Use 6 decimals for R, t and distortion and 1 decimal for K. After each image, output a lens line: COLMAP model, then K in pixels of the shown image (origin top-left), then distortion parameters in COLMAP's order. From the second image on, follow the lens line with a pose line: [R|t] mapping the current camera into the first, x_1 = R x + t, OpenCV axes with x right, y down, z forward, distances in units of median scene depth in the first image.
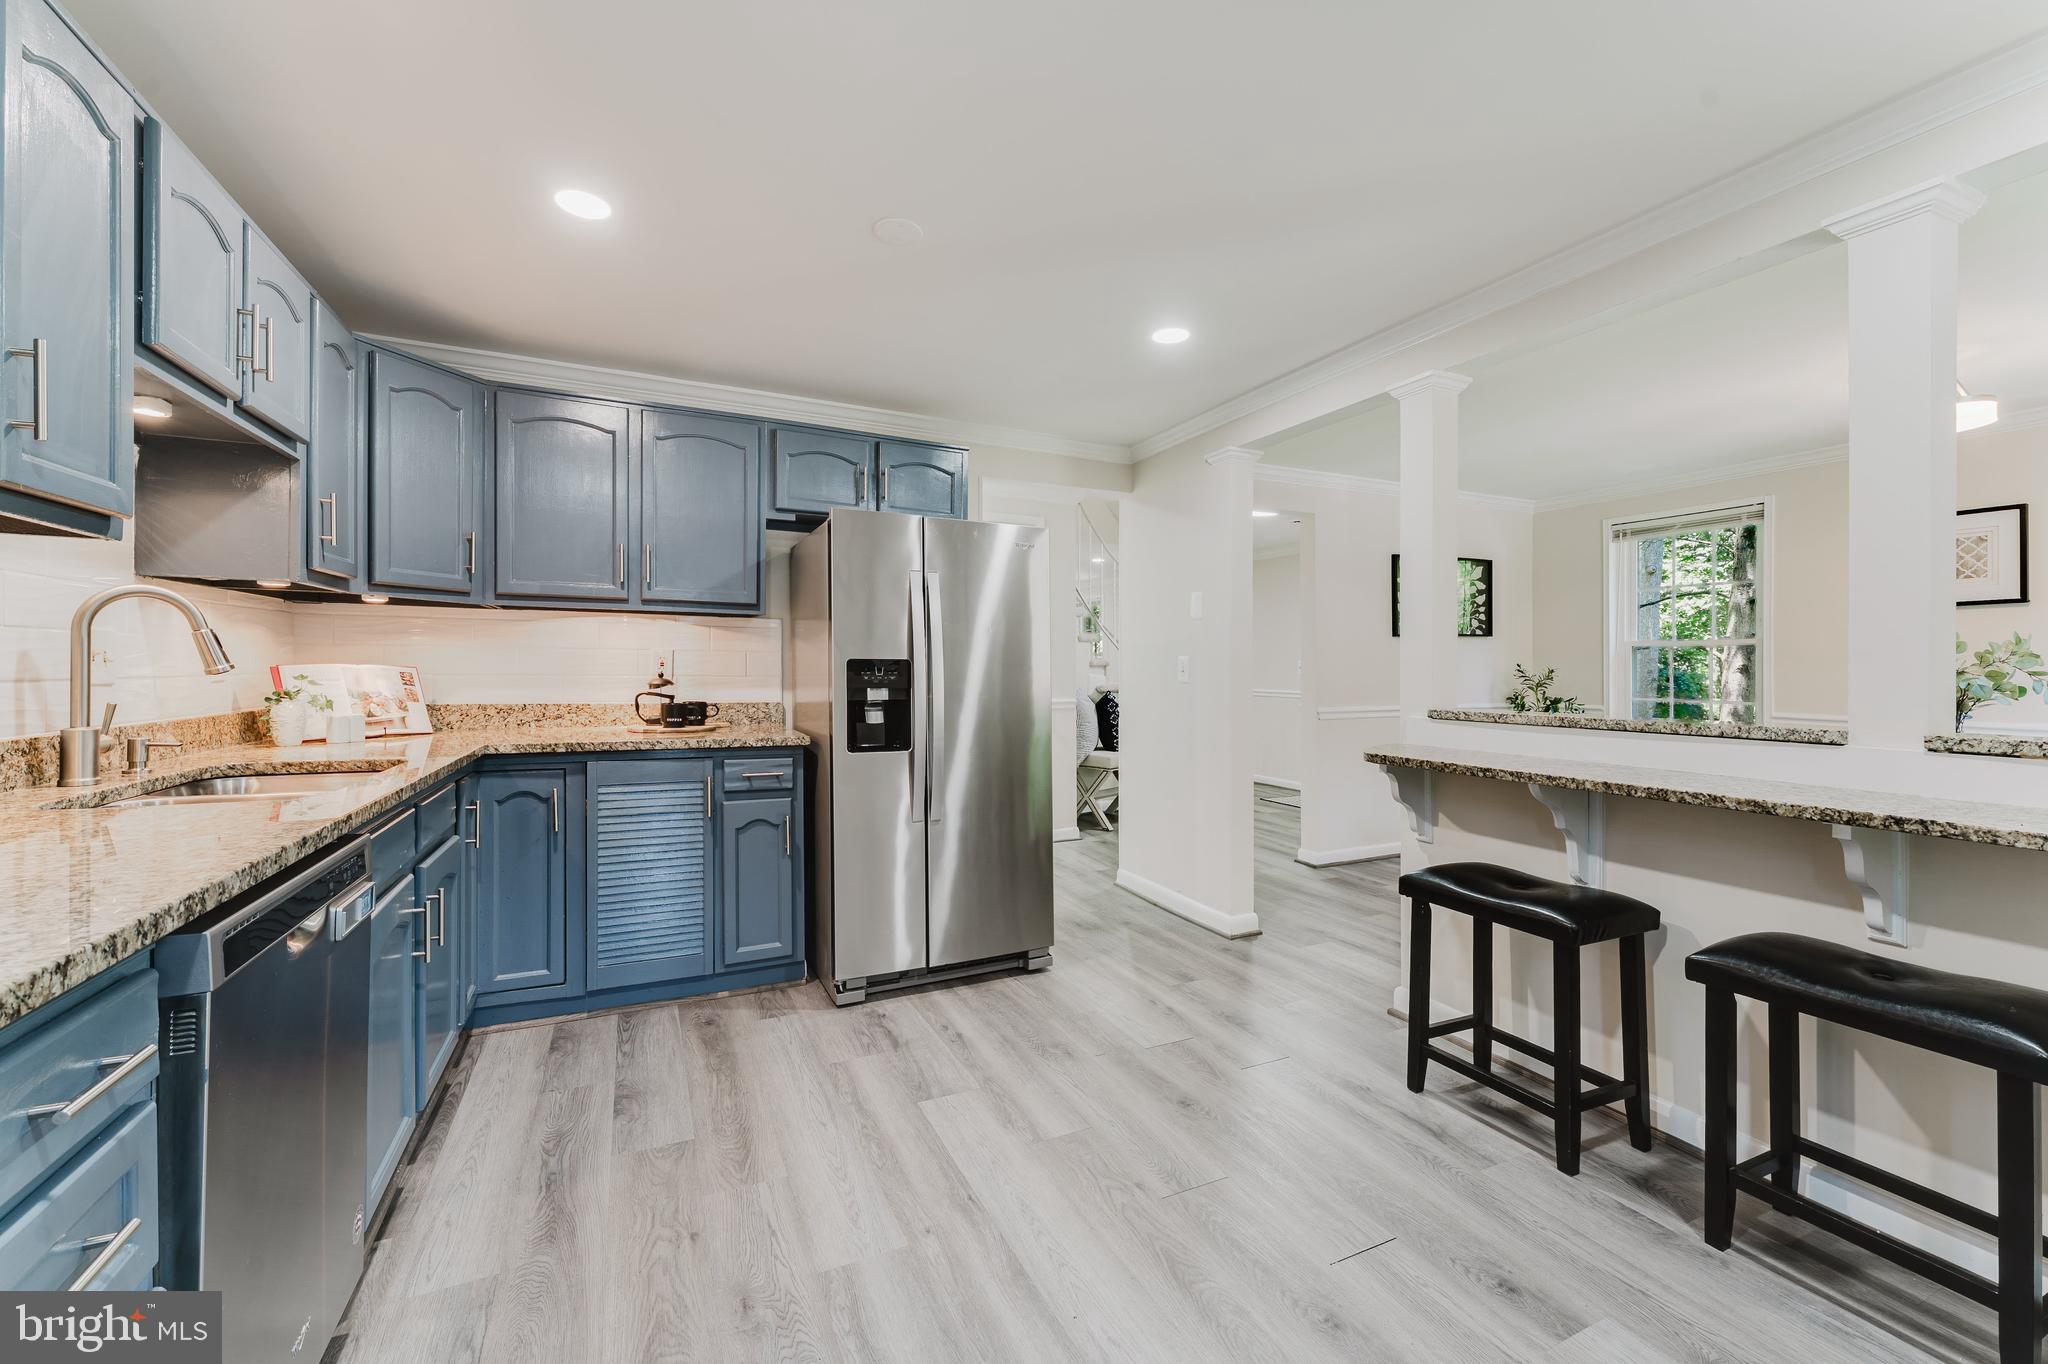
lens RADIAL K [[827.5, 0, 1033.2], [0, 827.5, 660.2], [0, 0, 1]] dist [-0.000592, -0.000168]
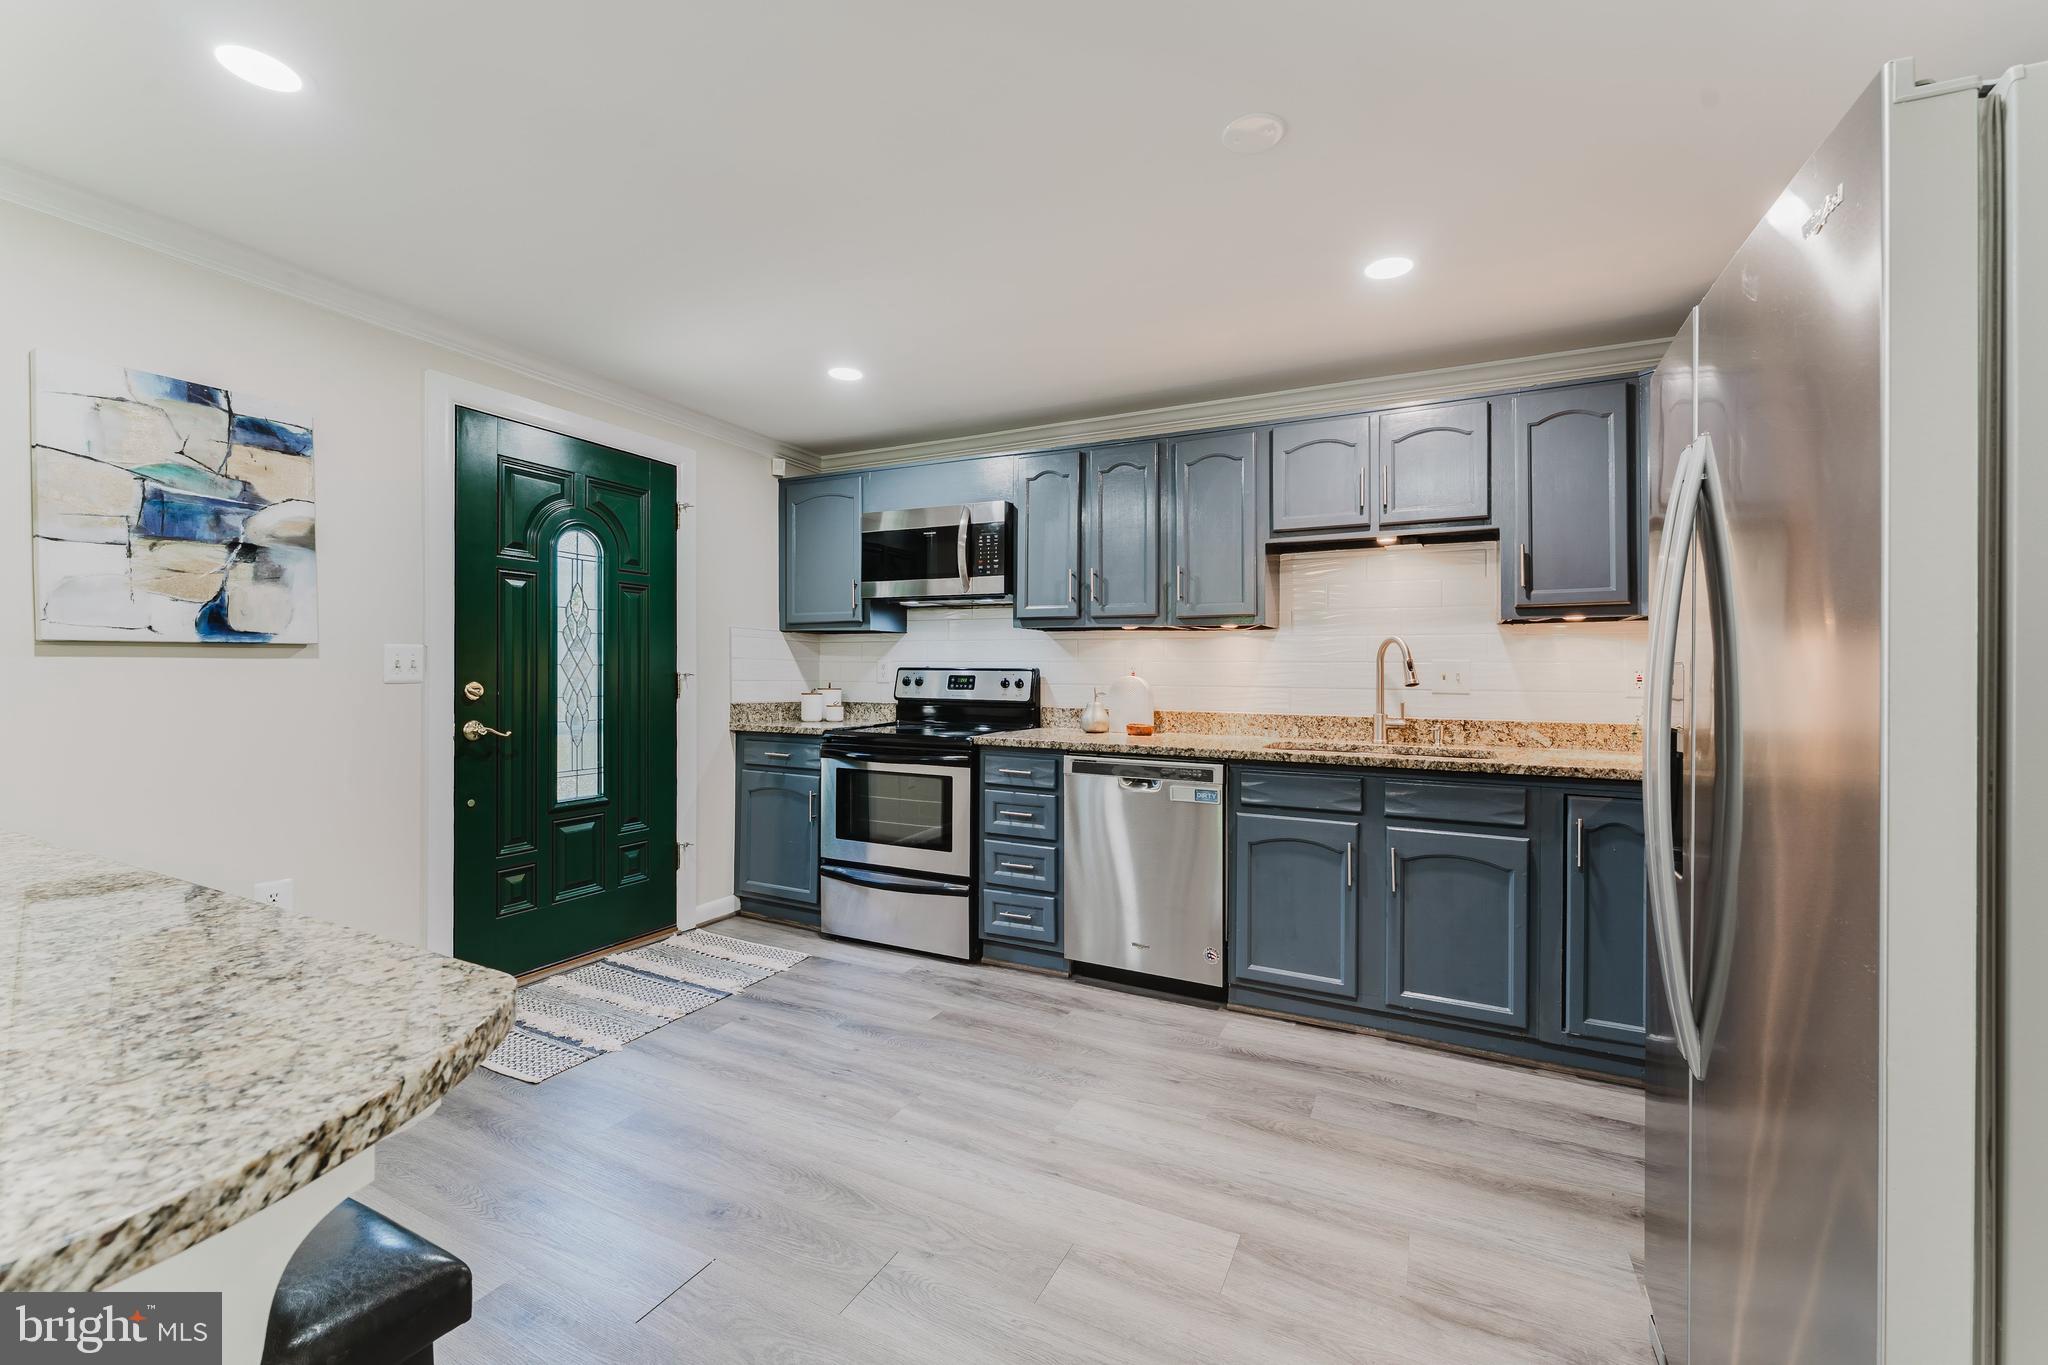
lens RADIAL K [[823.2, 0, 1023.2], [0, 823.2, 675.9], [0, 0, 1]] dist [-0.001060, -0.000394]
pose [[-0.794034, -0.015188, -0.607684, 0.386082], [-0.010600, 0.999882, -0.011139, 0.013770], [0.607781, -0.002404, -0.794101, 1.147521]]
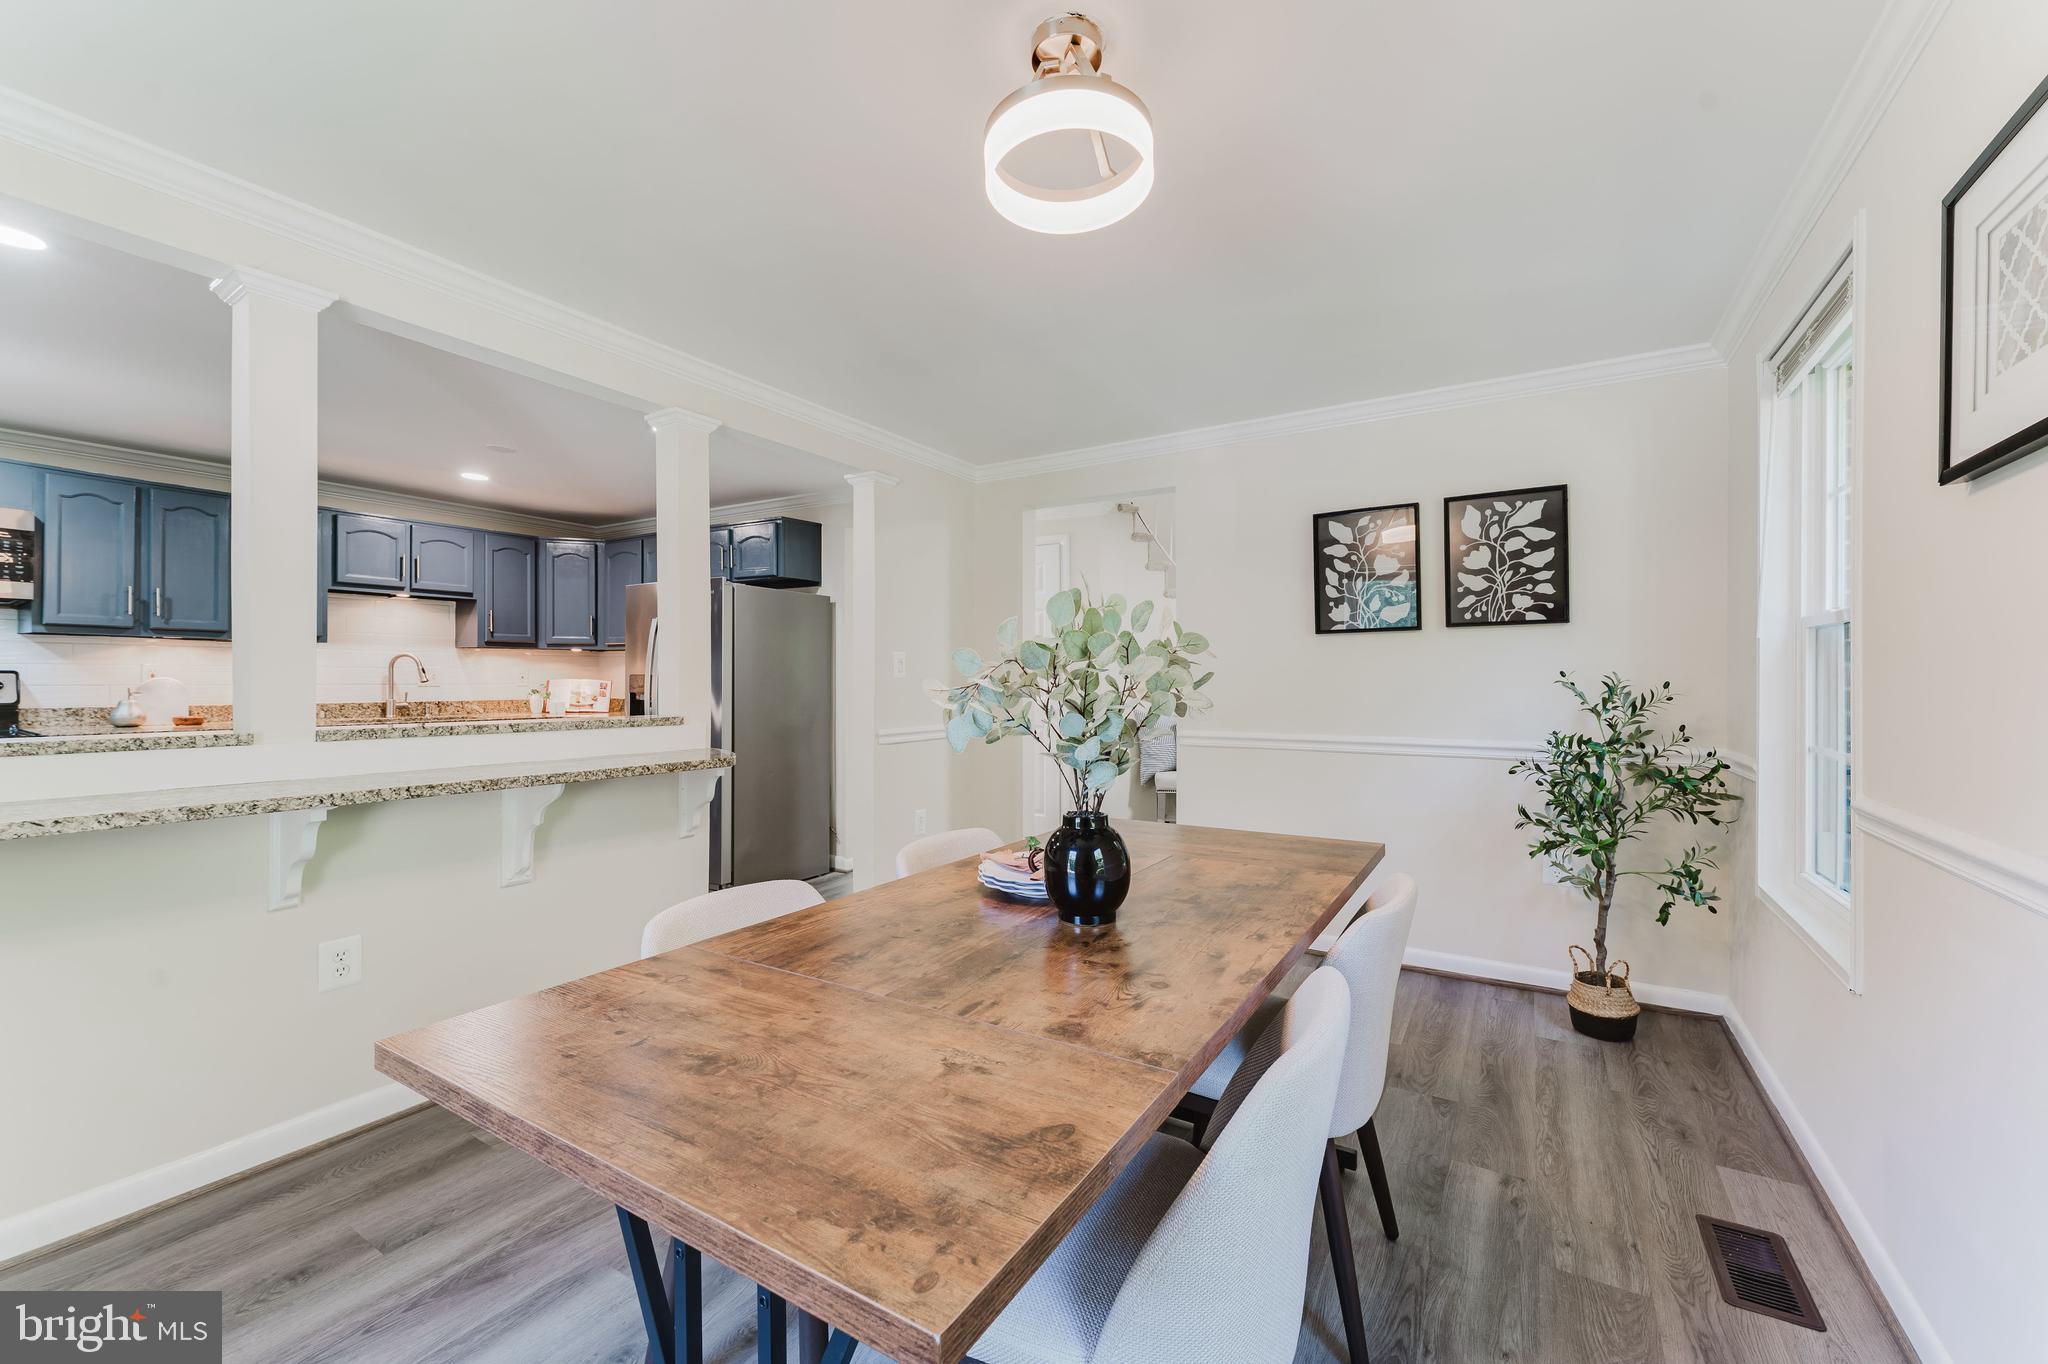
lens RADIAL K [[821.3, 0, 1019.1], [0, 821.3, 684.8], [0, 0, 1]] dist [-0.000010, -0.000001]
pose [[0.541406, 0.001132, -0.840761, 1.569078], [0.007675, 0.999951, 0.006289, 0.013694], [0.840727, -0.009858, 0.541370, 0.751003]]
